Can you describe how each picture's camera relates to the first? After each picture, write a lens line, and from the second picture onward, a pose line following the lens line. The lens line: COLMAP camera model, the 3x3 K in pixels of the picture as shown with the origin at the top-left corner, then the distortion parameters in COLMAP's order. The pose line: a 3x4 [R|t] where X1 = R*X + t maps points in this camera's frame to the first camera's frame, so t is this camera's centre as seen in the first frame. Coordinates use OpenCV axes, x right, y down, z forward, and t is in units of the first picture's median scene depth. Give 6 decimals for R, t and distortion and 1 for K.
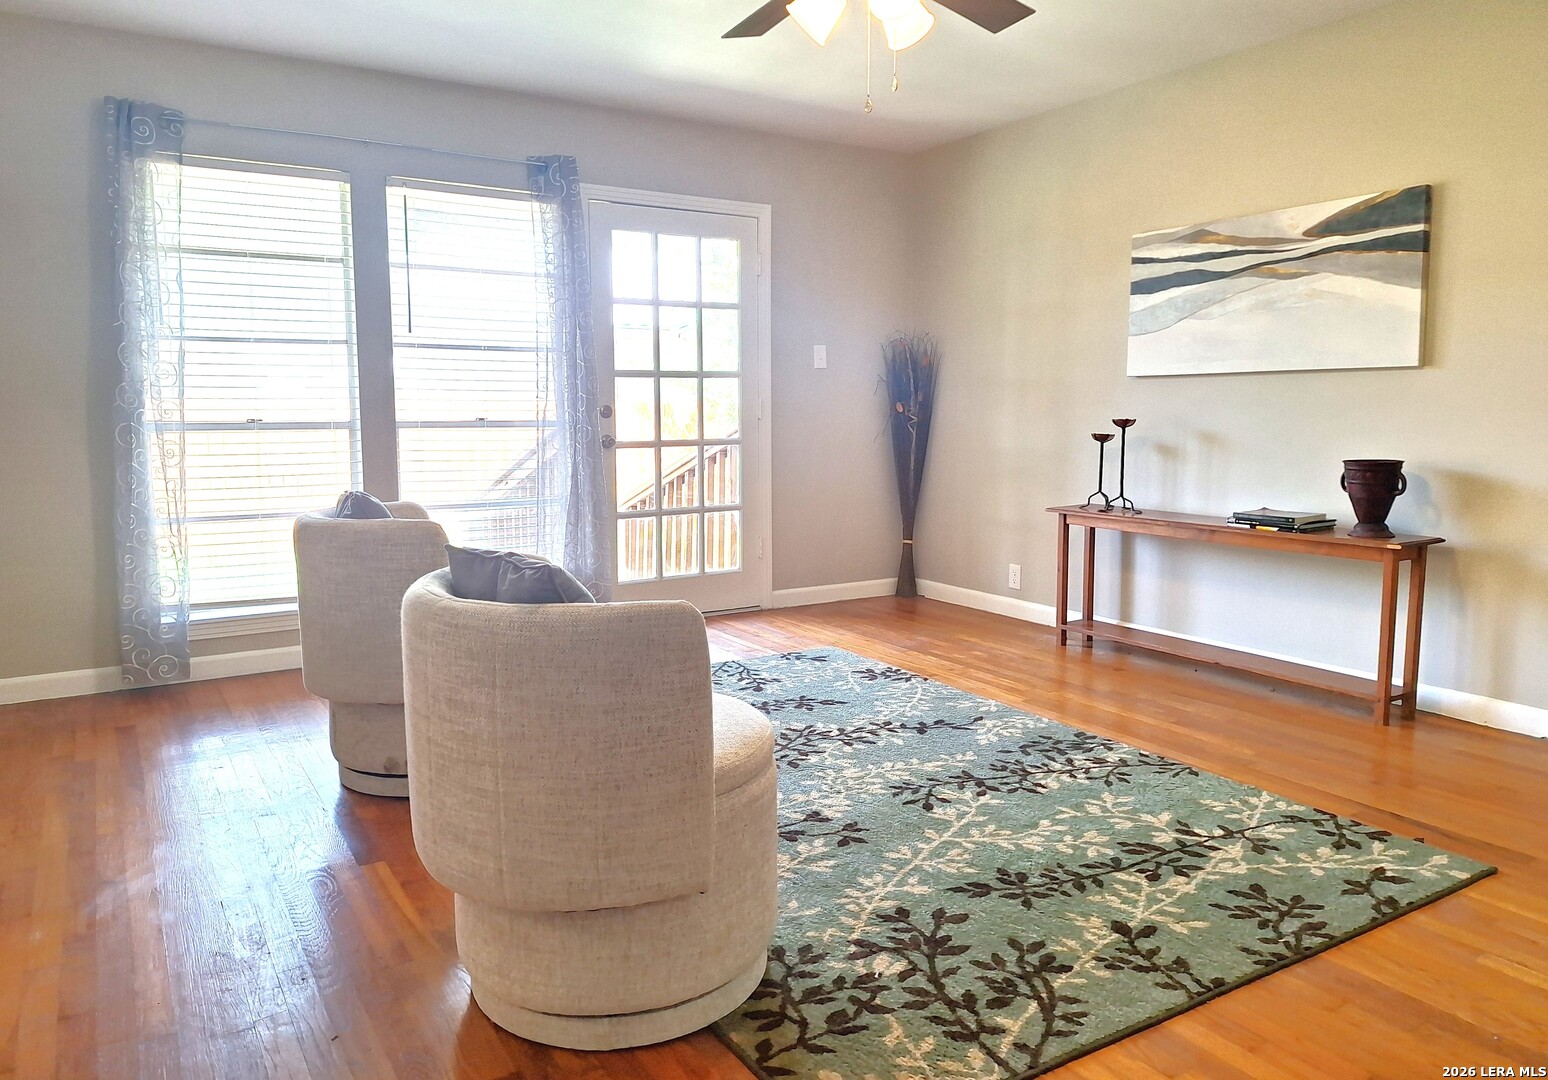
lens RADIAL K [[1062.4, 0, 776.0], [0, 1062.4, 536.6], [0, 0, 1]] dist [0.007059, -0.010300]
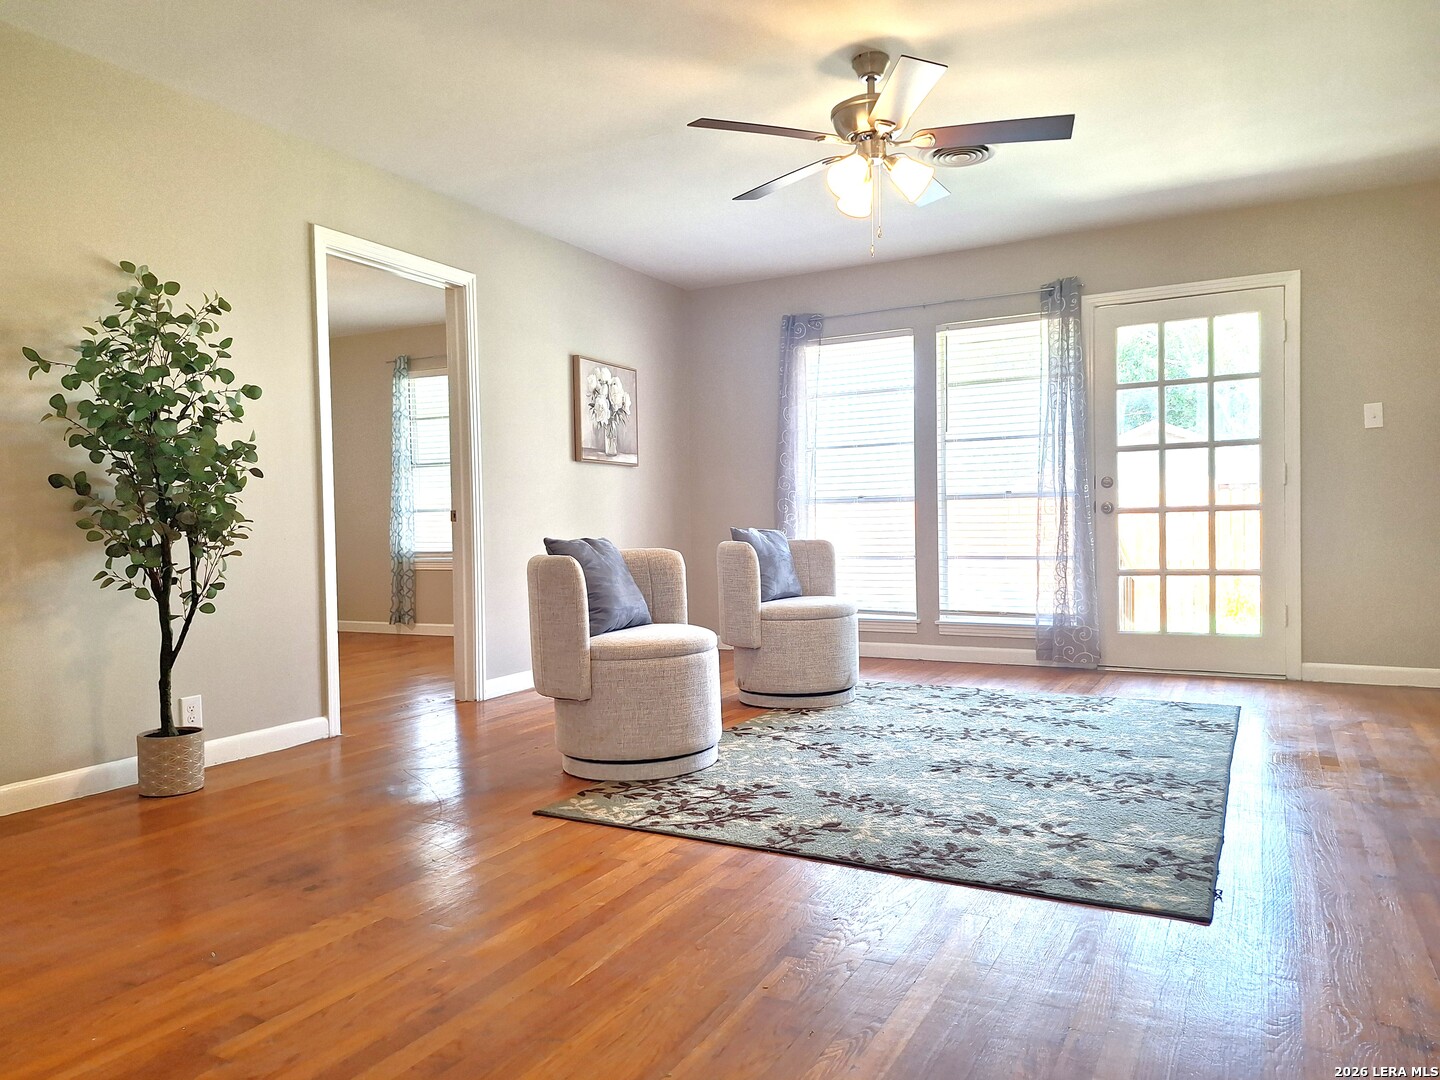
lens RADIAL K [[1023.2, 0, 716.7], [0, 1023.2, 540.9], [0, 0, 1]] dist [0.071894, -0.059125]
pose [[0.479160, 0.004049, -0.877718, 1.162559], [-0.092309, 0.994676, -0.045804, 0.068638], [0.872860, 0.102969, 0.476983, 0.175284]]
